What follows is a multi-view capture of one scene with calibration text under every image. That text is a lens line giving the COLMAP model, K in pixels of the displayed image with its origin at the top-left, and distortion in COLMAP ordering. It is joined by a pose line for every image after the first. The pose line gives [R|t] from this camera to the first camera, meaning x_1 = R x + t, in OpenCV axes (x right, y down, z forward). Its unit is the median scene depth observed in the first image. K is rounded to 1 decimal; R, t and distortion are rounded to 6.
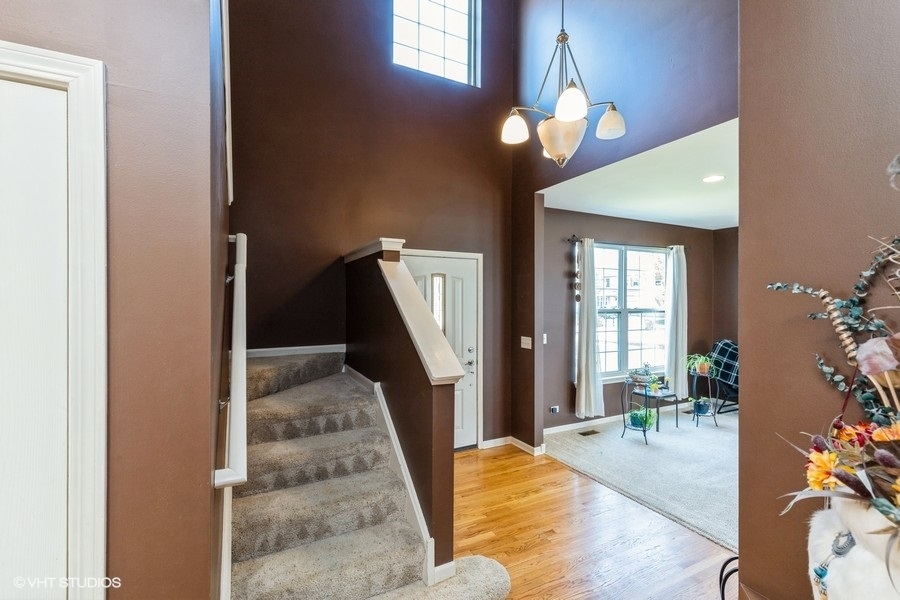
lens RADIAL K [[411.3, 0, 452.3], [0, 411.3, 296.9], [0, 0, 1]] dist [0.000486, 0.000349]
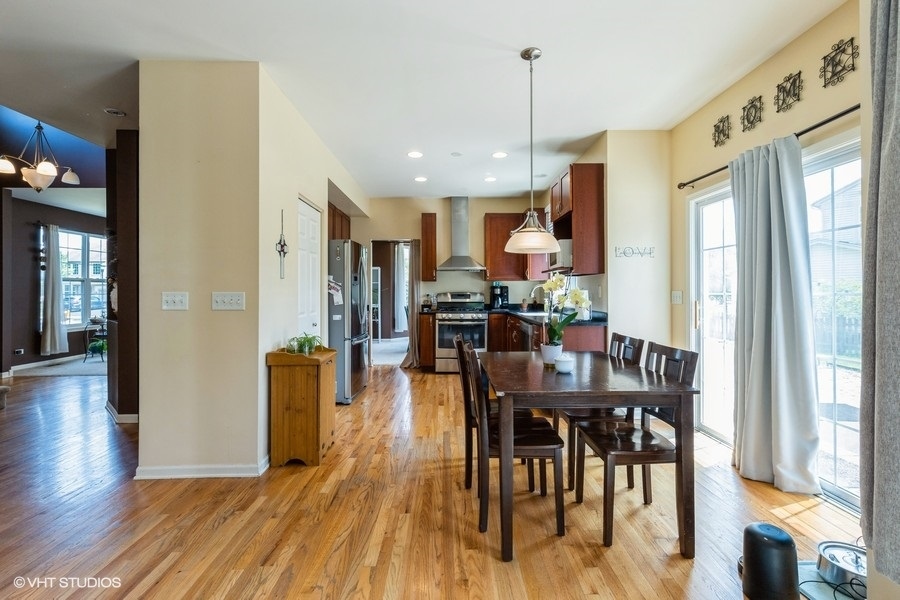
lens RADIAL K [[411.3, 0, 456.3], [0, 411.3, 290.6], [0, 0, 1]] dist [0.000486, 0.000349]
pose [[0.449104, -0.002268, 0.893477, -0.291582], [0.000413, 0.999997, 0.002331, 0.074101], [-0.893480, -0.000678, 0.449103, -0.815961]]
